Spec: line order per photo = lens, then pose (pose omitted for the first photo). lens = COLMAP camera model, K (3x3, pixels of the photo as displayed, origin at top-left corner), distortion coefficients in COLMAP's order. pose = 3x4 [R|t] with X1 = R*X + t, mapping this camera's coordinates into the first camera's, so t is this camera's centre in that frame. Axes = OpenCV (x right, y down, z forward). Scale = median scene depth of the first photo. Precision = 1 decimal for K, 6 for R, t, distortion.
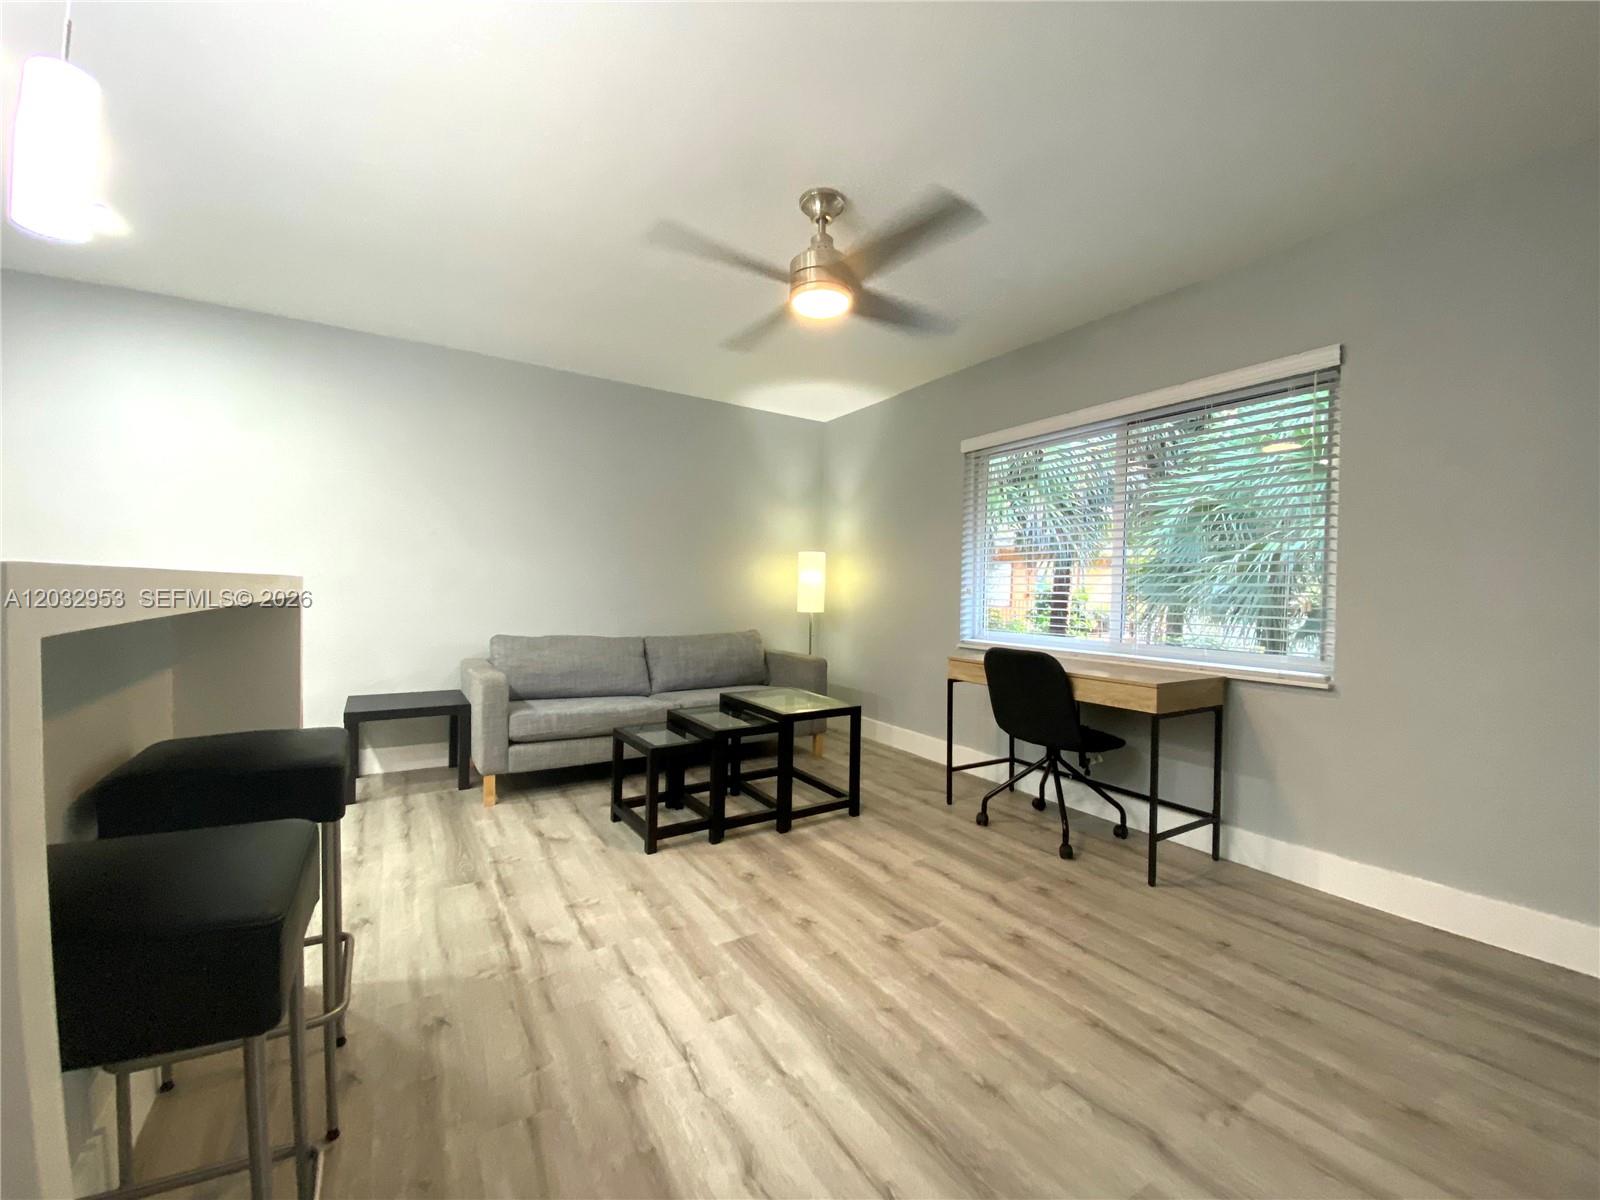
lens RADIAL K [[646.8, 0, 799.7], [0, 646.8, 607.8], [0, 0, 1]] dist [0.019242, -0.017382]
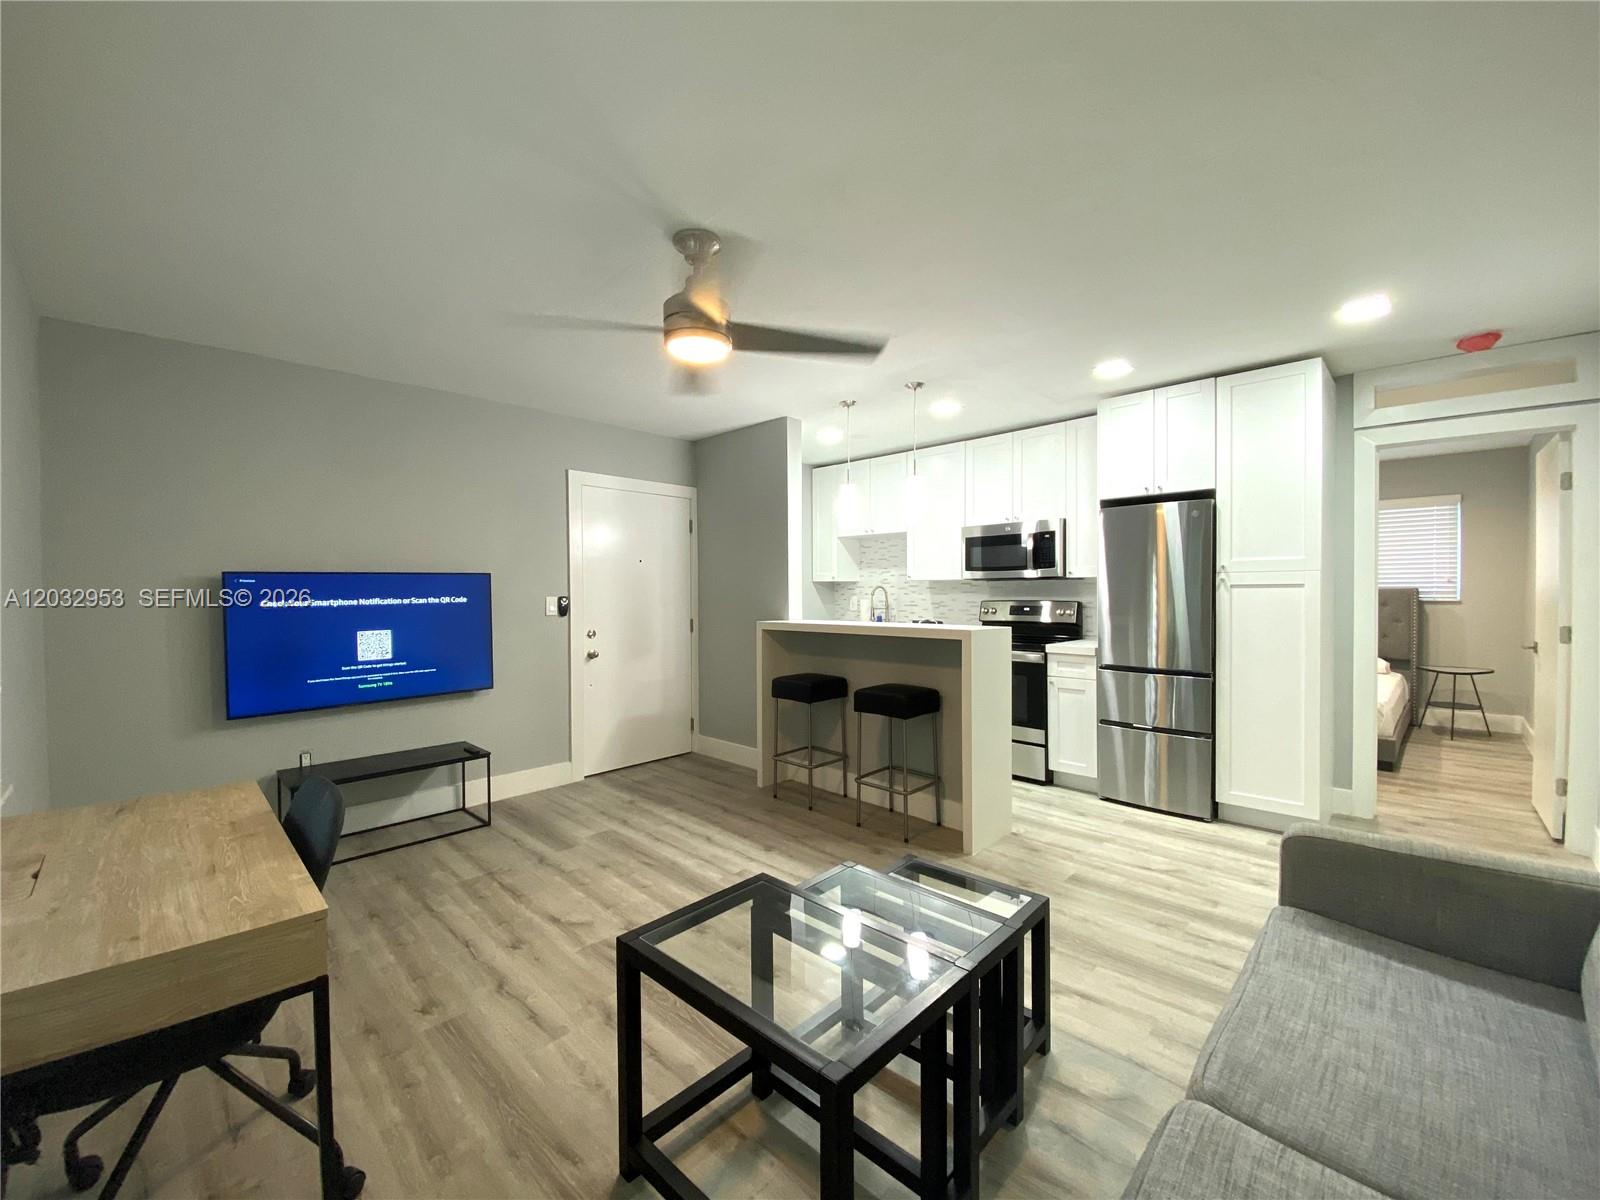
lens RADIAL K [[648.6, 0, 798.0], [0, 648.6, 598.8], [0, 0, 1]] dist [0.019055, -0.018082]
pose [[-0.972020, -0.013084, -0.234535, 0.128143], [-0.021735, 0.999174, 0.034339, -0.161462], [0.233892, 0.038476, -0.971501, 2.239641]]
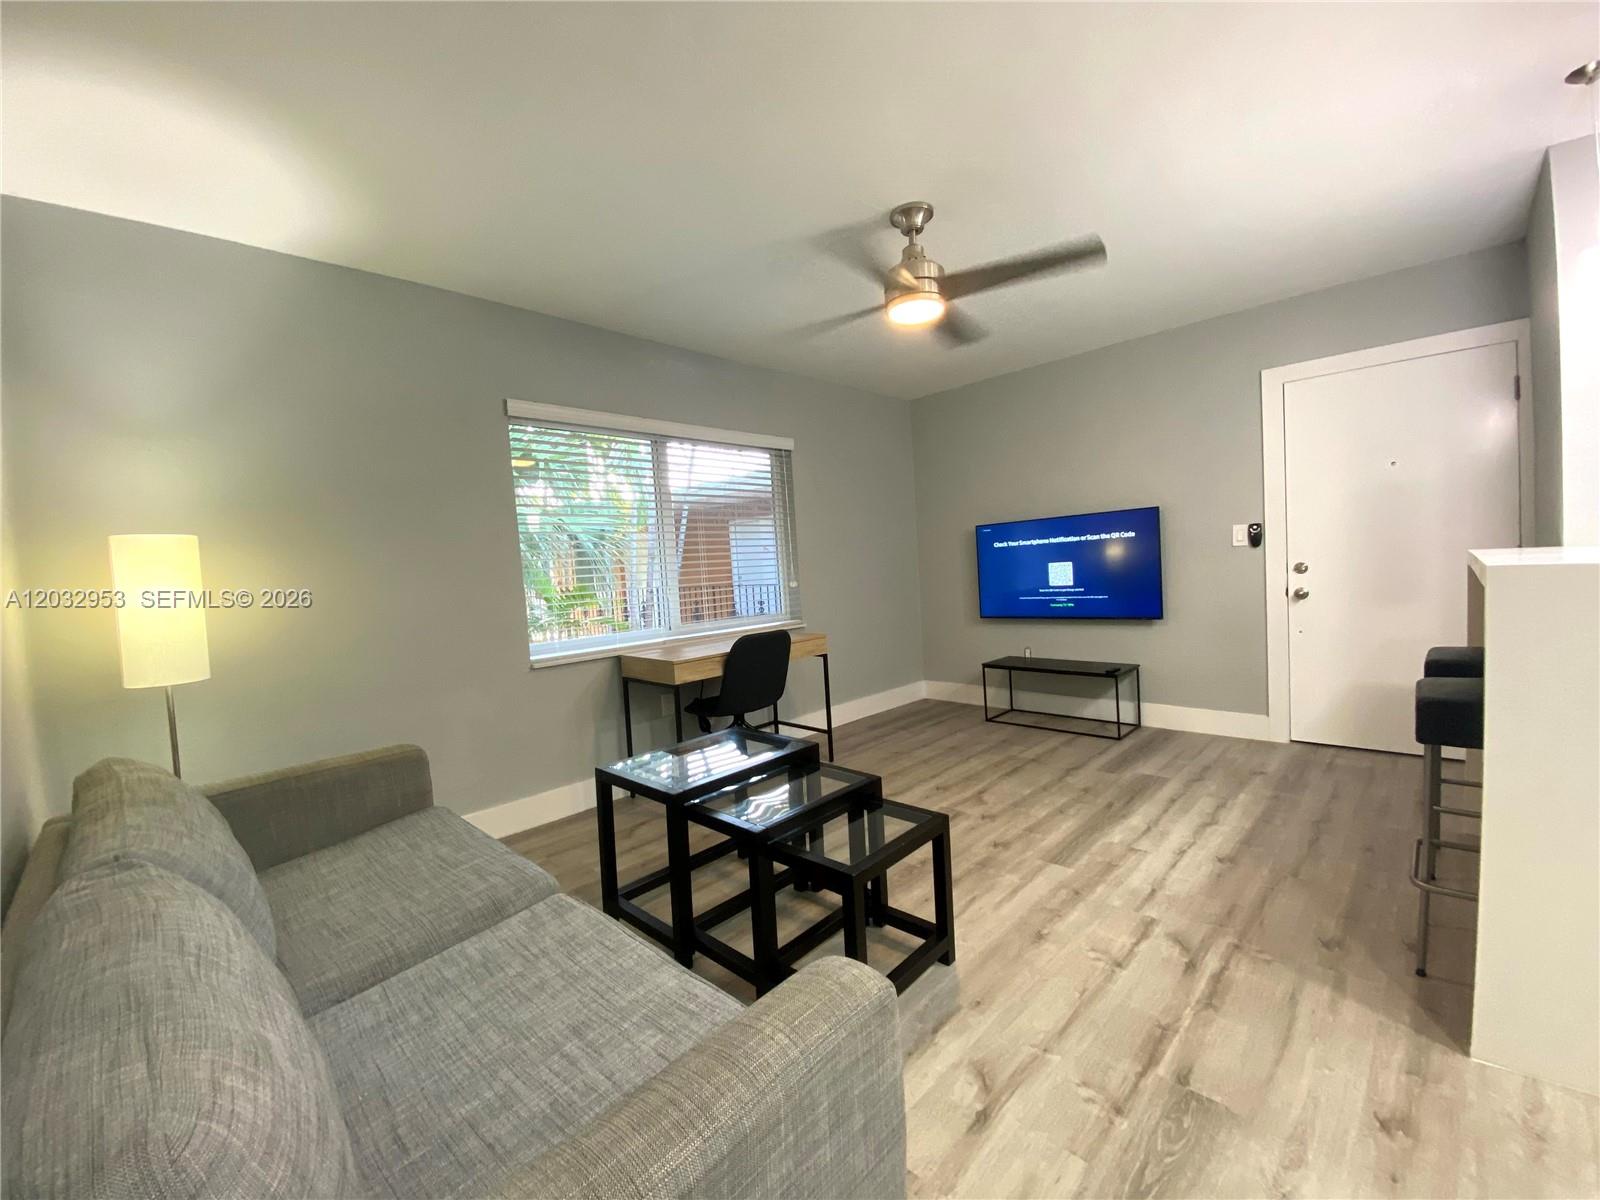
lens RADIAL K [[648.6, 0, 798.0], [0, 648.6, 598.8], [0, 0, 1]] dist [0.019055, -0.018082]
pose [[-0.224157, -0.059850, 0.972714, -1.127290], [0.076345, 0.993967, 0.078751, -0.112889], [-0.971558, 0.091914, -0.218235, 1.662026]]
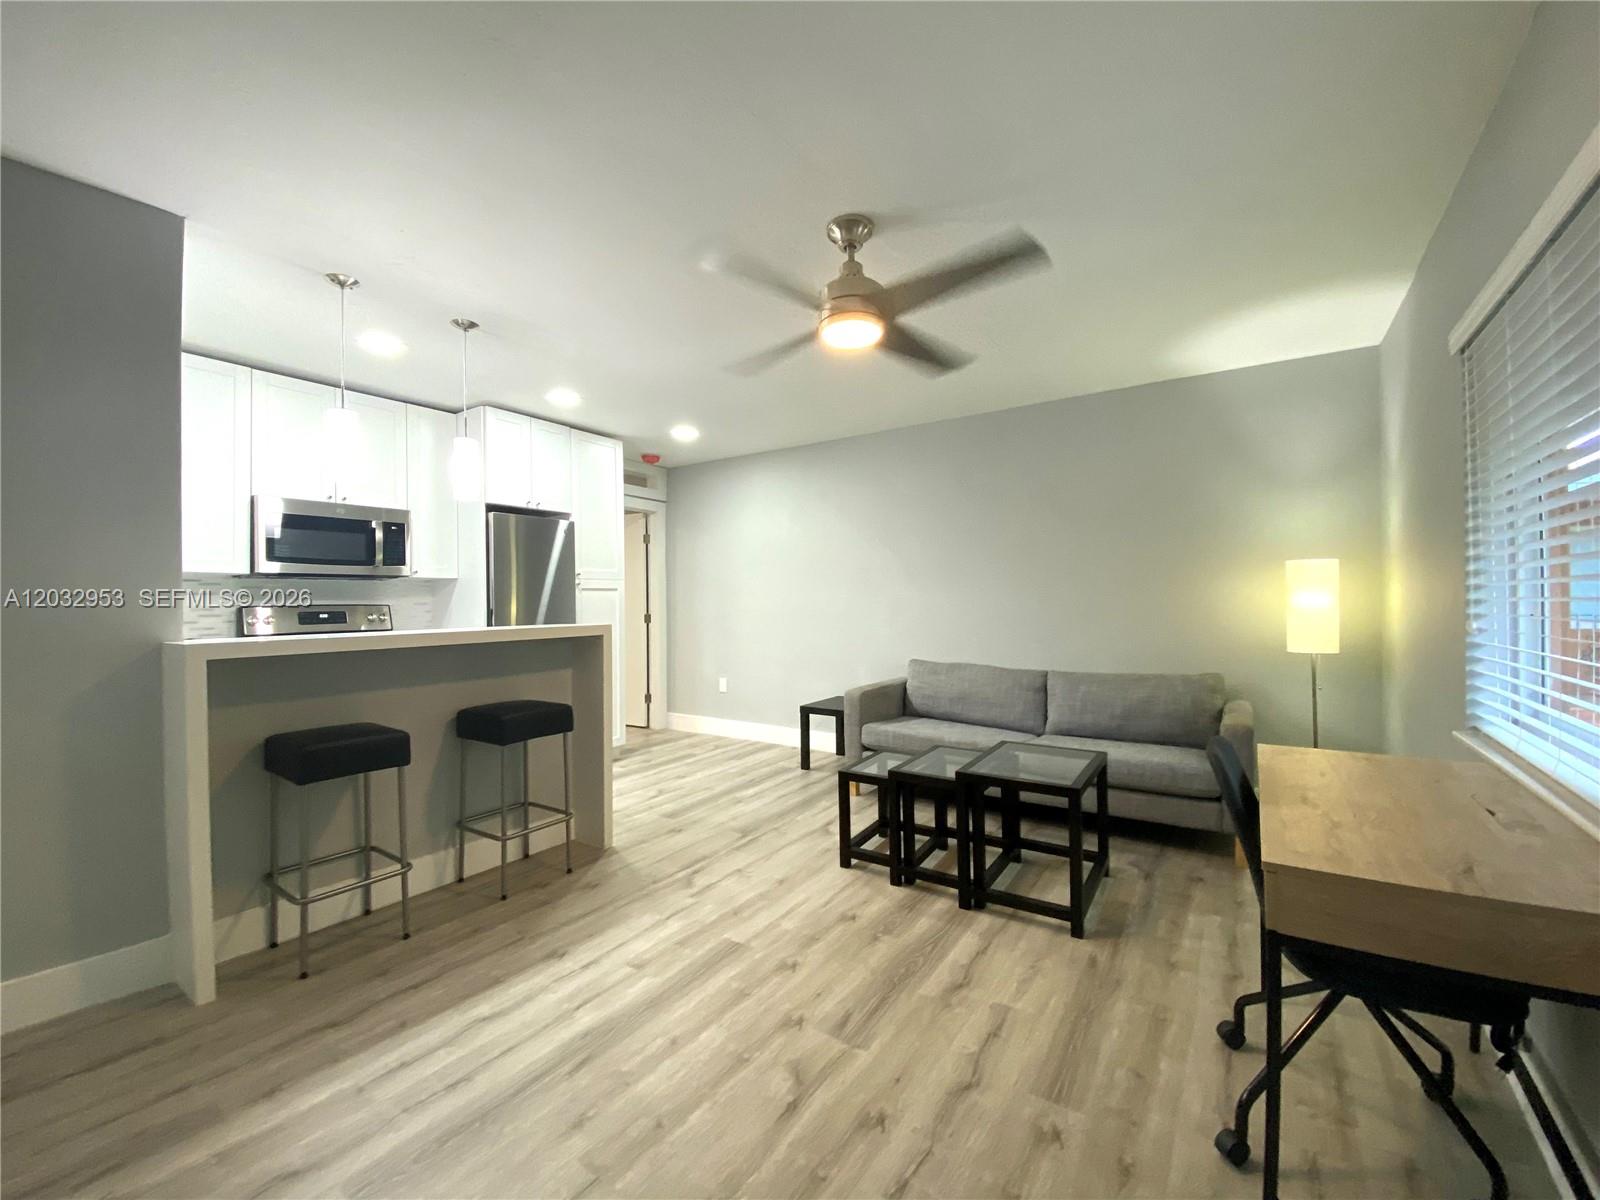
lens RADIAL K [[648.6, 0, 798.0], [0, 648.6, 598.8], [0, 0, 1]] dist [0.019055, -0.018082]
pose [[0.396155, -0.026832, -0.917792, 0.995302], [-0.004263, 0.999508, -0.031061, -0.056137], [0.918174, 0.016218, 0.395846, 0.624968]]
